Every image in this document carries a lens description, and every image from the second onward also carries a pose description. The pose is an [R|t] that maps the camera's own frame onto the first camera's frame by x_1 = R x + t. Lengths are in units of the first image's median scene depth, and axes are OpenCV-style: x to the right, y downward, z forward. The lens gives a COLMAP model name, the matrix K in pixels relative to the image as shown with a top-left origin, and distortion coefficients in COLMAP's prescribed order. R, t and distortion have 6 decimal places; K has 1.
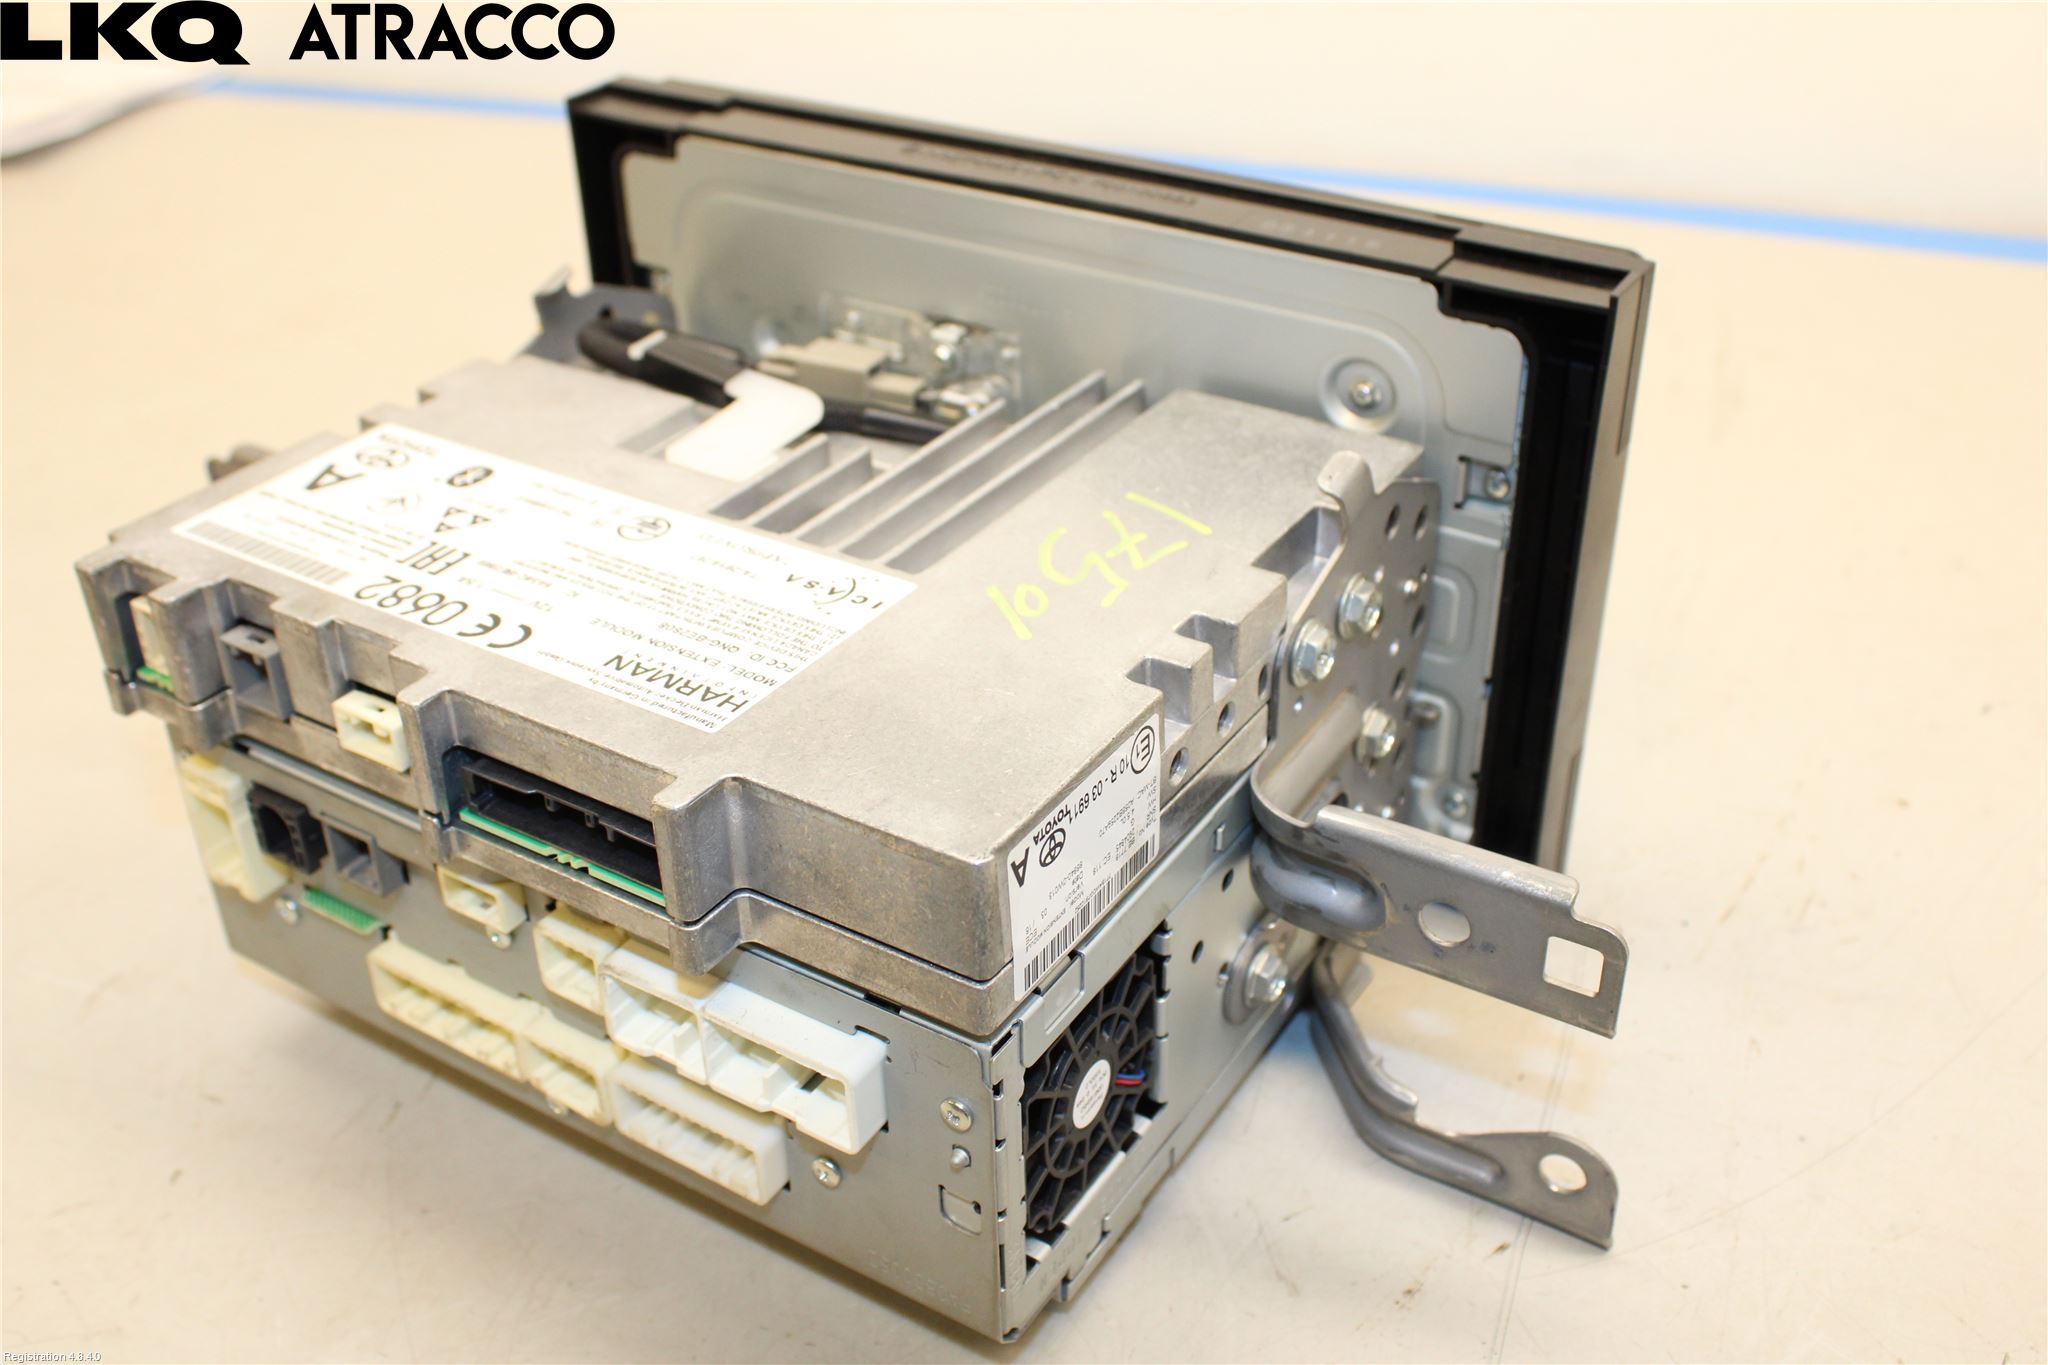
lens RADIAL K [[2089.3, 0, 1024.0], [0, 2089.3, 682.5], [0, 0, 1]] dist [-0.107592, 0.003471]
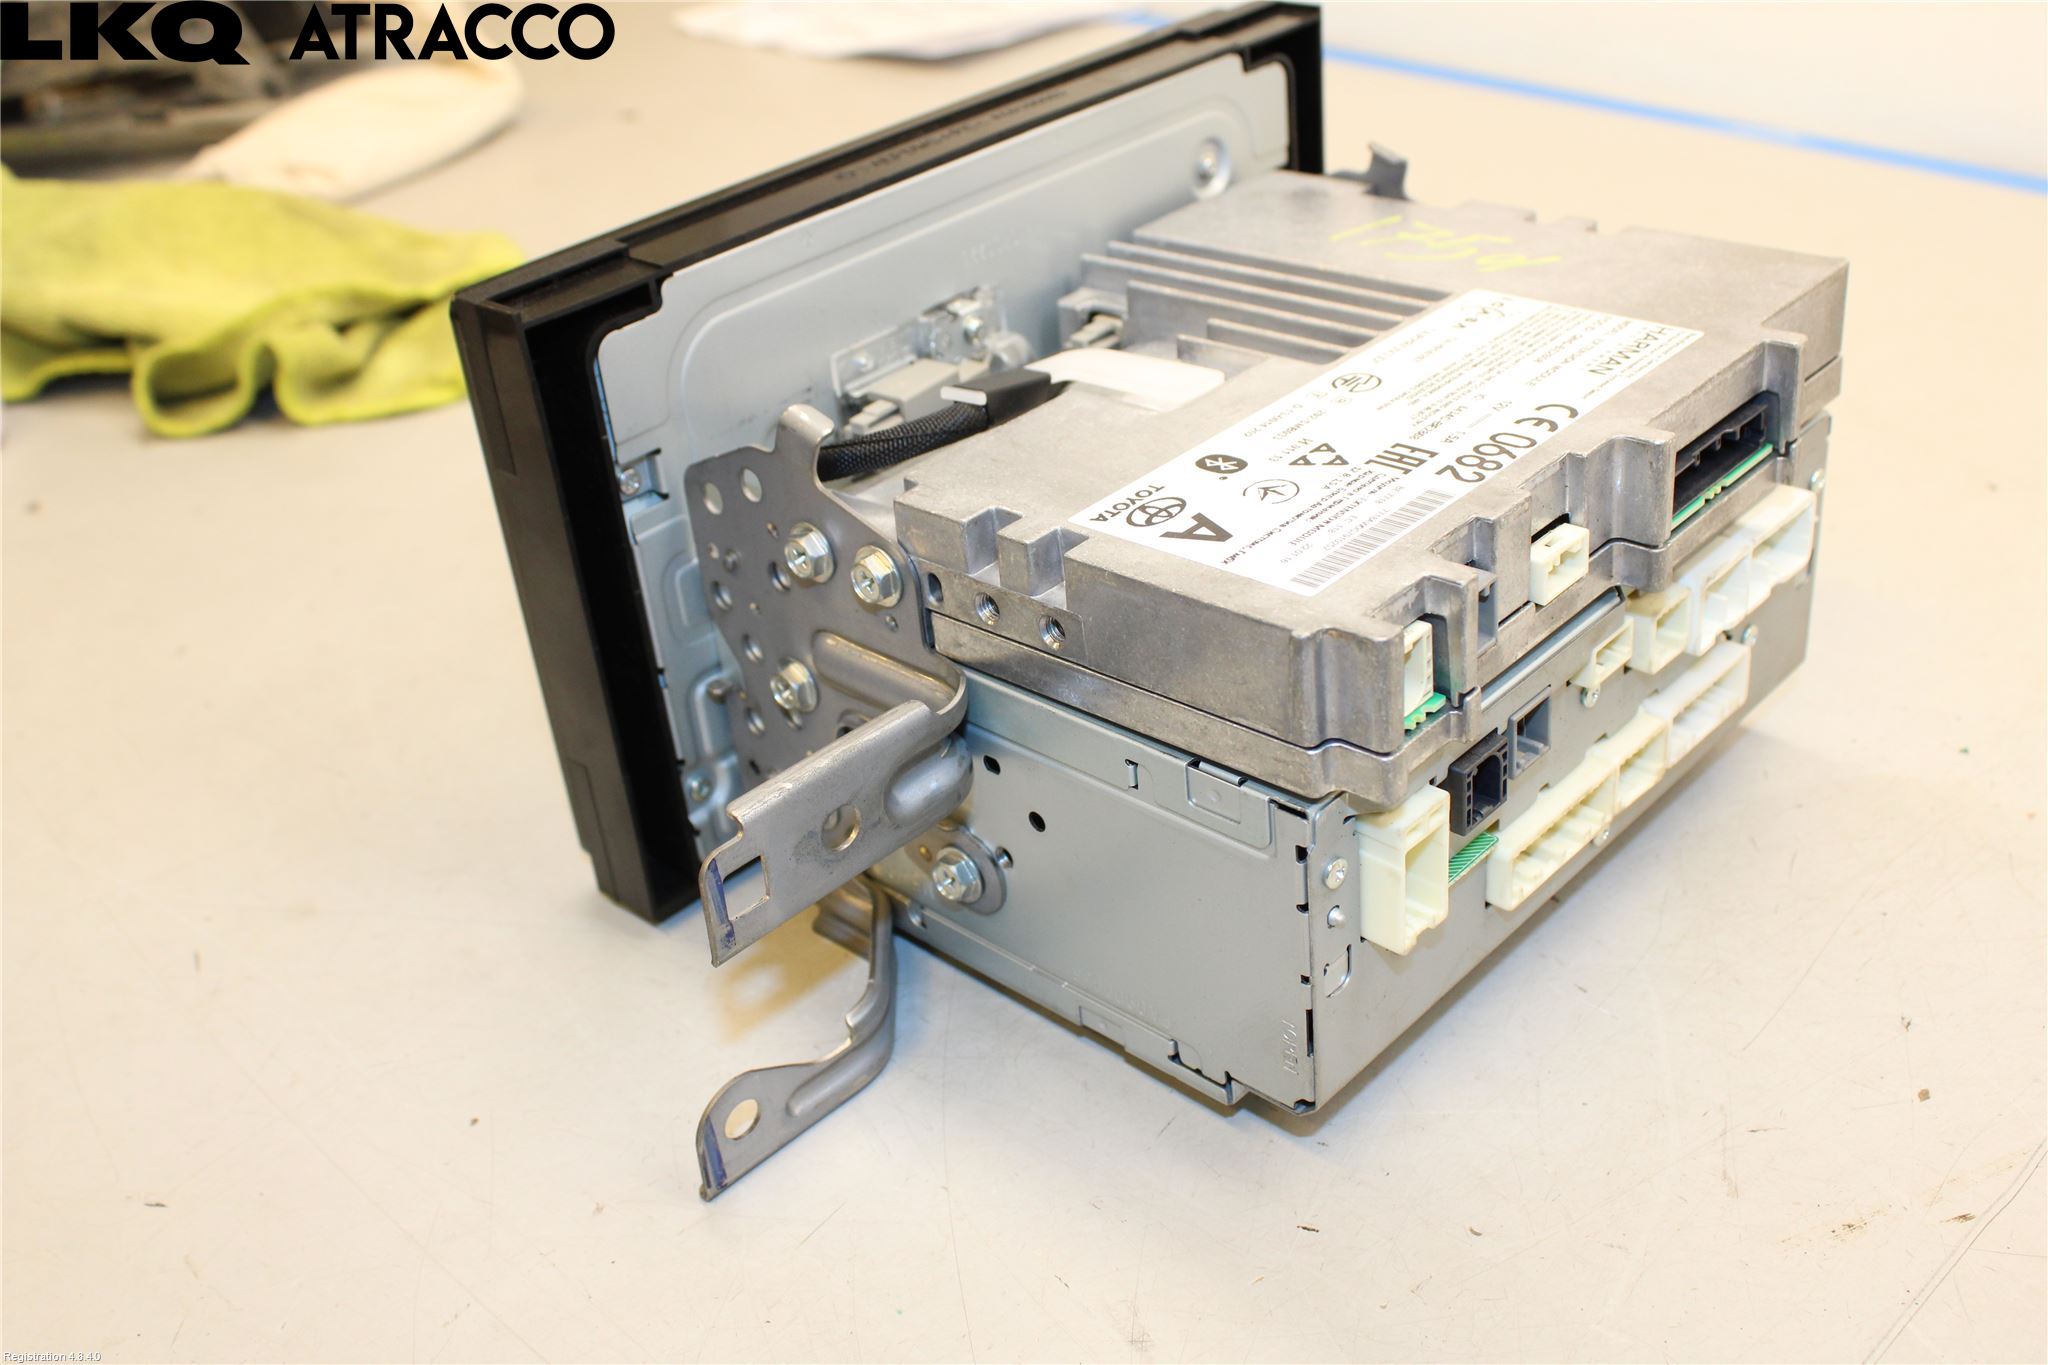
lens RADIAL K [[2089.3, 0, 1024.0], [0, 2089.3, 682.5], [0, 0, 1]] dist [-0.107592, 0.003471]
pose [[0.190765, -0.496615, 0.846748, -1.247309], [0.601666, 0.740722, 0.298881, -0.398015], [-0.775633, 0.452443, 0.440100, 0.741954]]
